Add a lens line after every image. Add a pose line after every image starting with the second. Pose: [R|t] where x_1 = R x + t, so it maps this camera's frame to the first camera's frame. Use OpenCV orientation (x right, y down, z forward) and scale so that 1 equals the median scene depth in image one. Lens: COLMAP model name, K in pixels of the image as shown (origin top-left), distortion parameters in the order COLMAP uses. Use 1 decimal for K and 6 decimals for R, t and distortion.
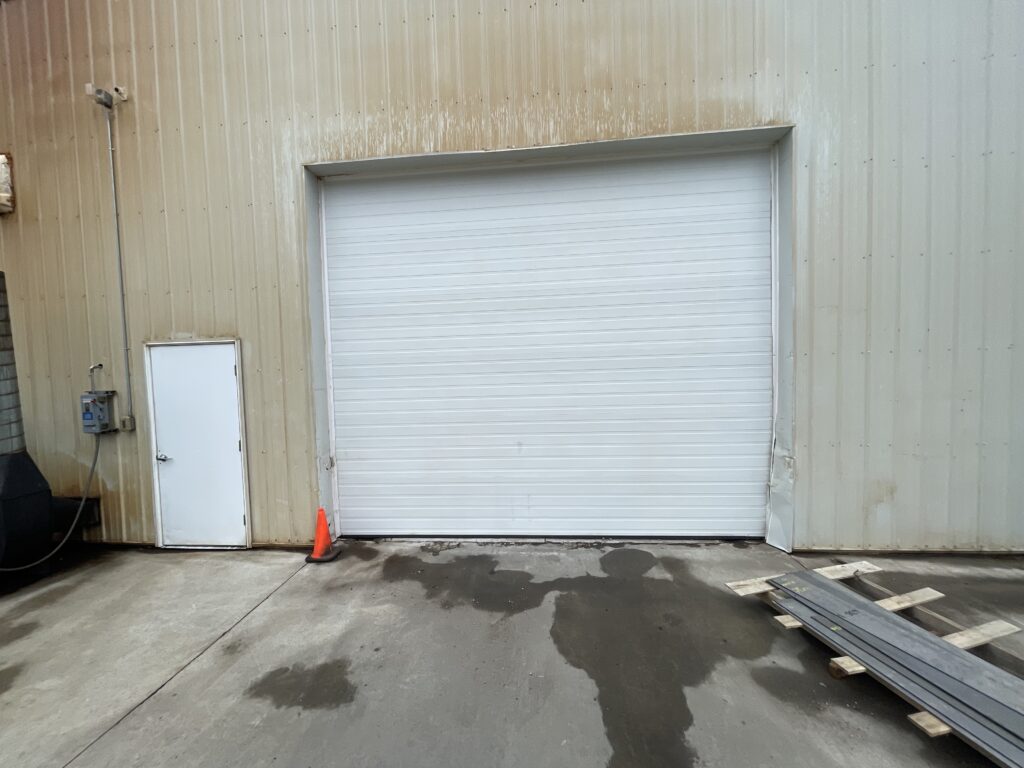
lens RADIAL K [[414.1, 0, 509.1], [0, 414.1, 383.6], [0, 0, 1]] dist [0.000188, -0.000118]
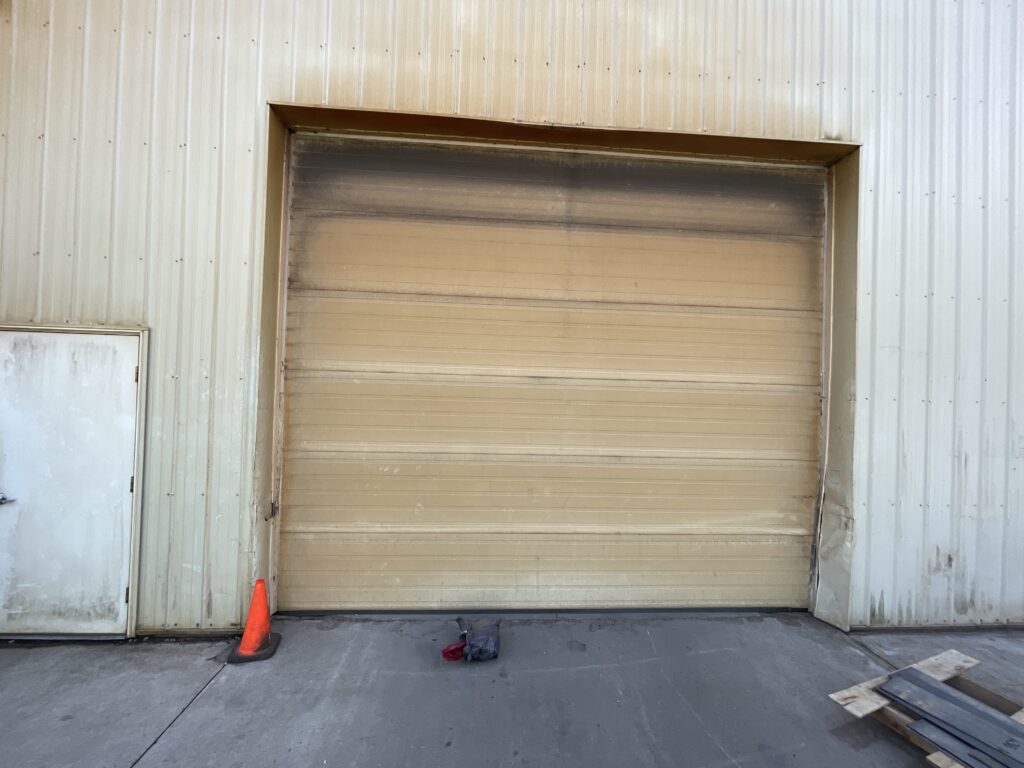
lens RADIAL K [[414.1, 0, 509.1], [0, 414.1, 383.6], [0, 0, 1]] dist [0.000188, -0.000118]
pose [[0.986511, 0.062227, 0.151409, -0.155829], [-0.054012, 0.996867, -0.057777, -0.009864], [-0.154530, 0.048820, 0.986781, 0.229738]]
